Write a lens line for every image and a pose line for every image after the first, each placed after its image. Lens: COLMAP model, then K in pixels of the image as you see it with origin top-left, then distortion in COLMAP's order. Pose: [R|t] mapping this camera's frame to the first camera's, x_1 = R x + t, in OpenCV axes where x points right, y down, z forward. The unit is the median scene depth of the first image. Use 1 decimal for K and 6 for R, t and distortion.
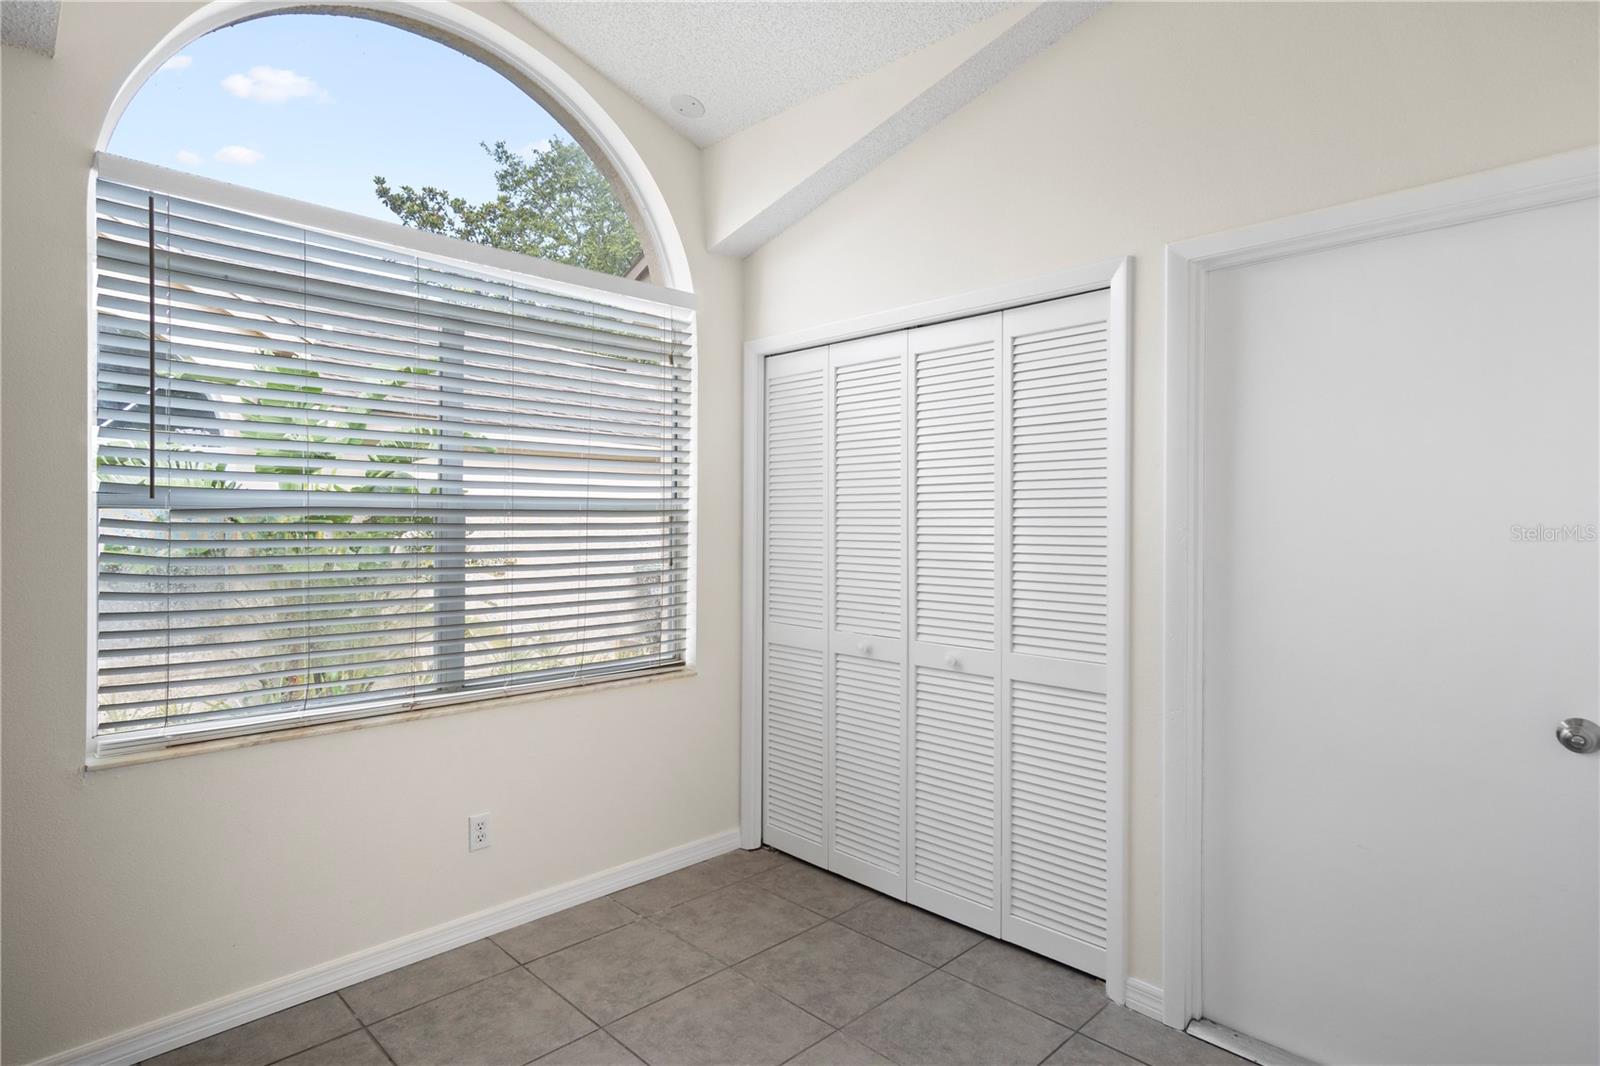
lens RADIAL K [[849.4, 0, 800.9], [0, 849.4, 522.0], [0, 0, 1]] dist [0.000283, 0.000882]
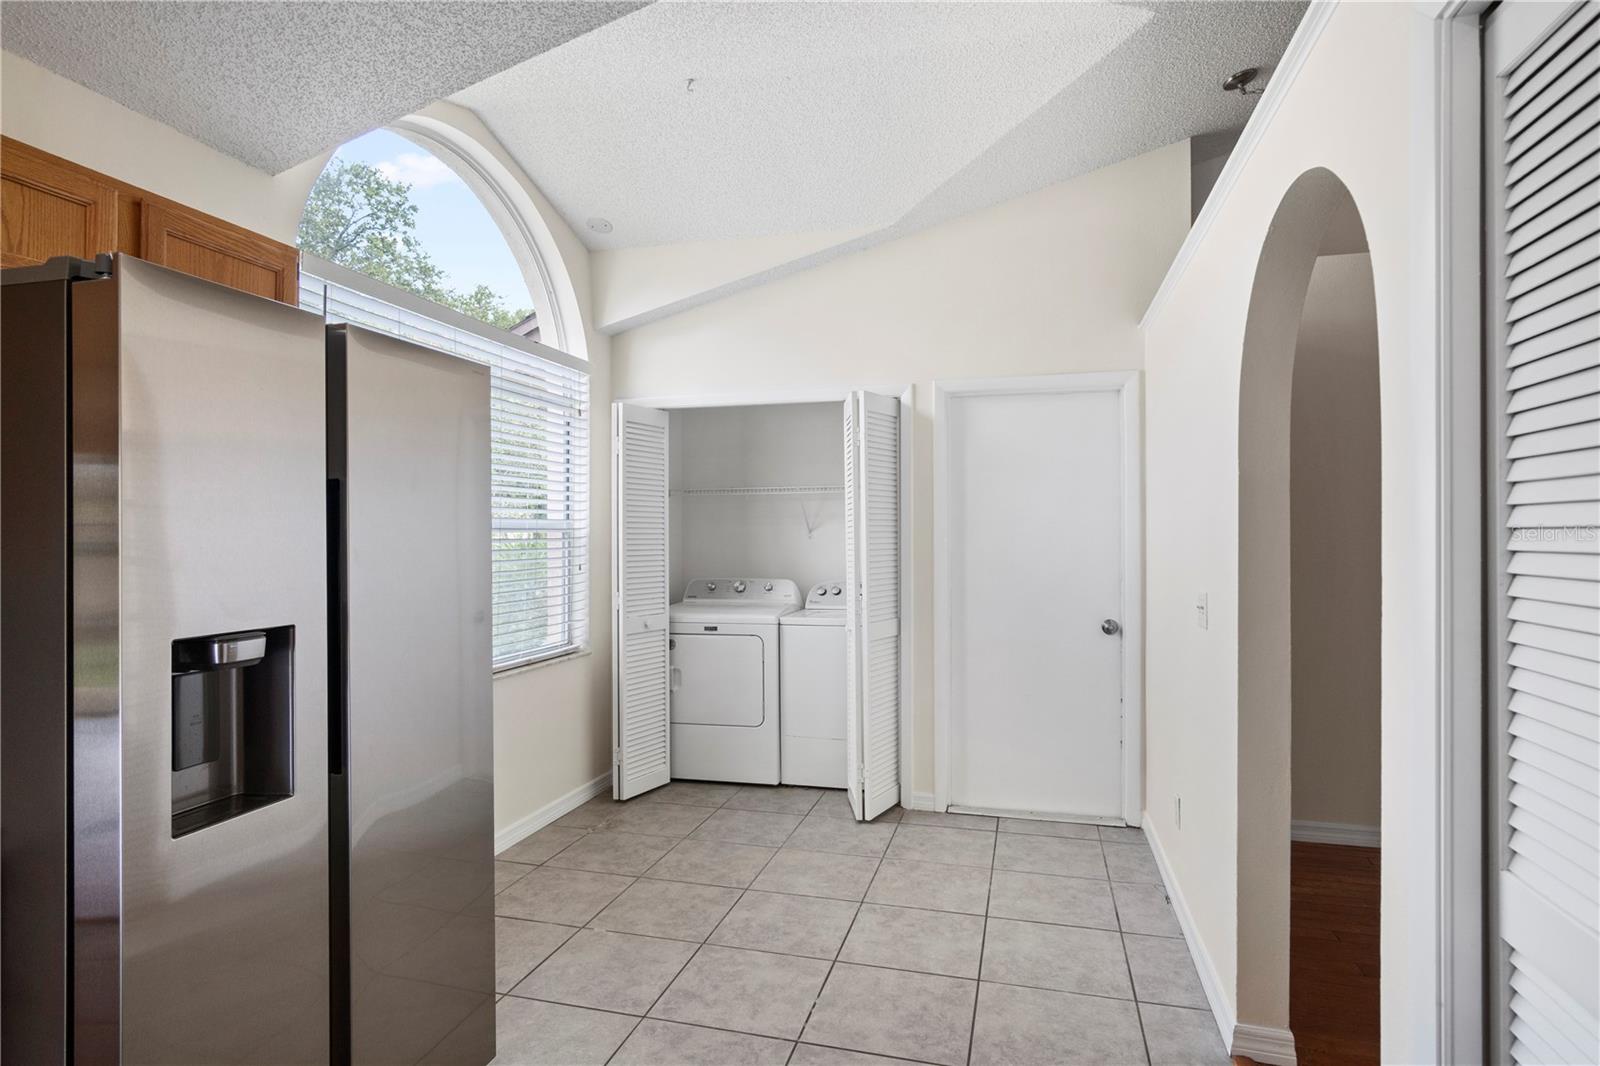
lens RADIAL K [[846.4, 0, 800.0], [0, 846.4, 533.0], [0, 0, 1]] dist [-0.003878, -0.000322]
pose [[0.866778, -0.005947, 0.498659, -0.543238], [0.008542, 0.999959, -0.002923, 0.000759], [-0.498621, 0.006793, 0.866793, -0.317203]]
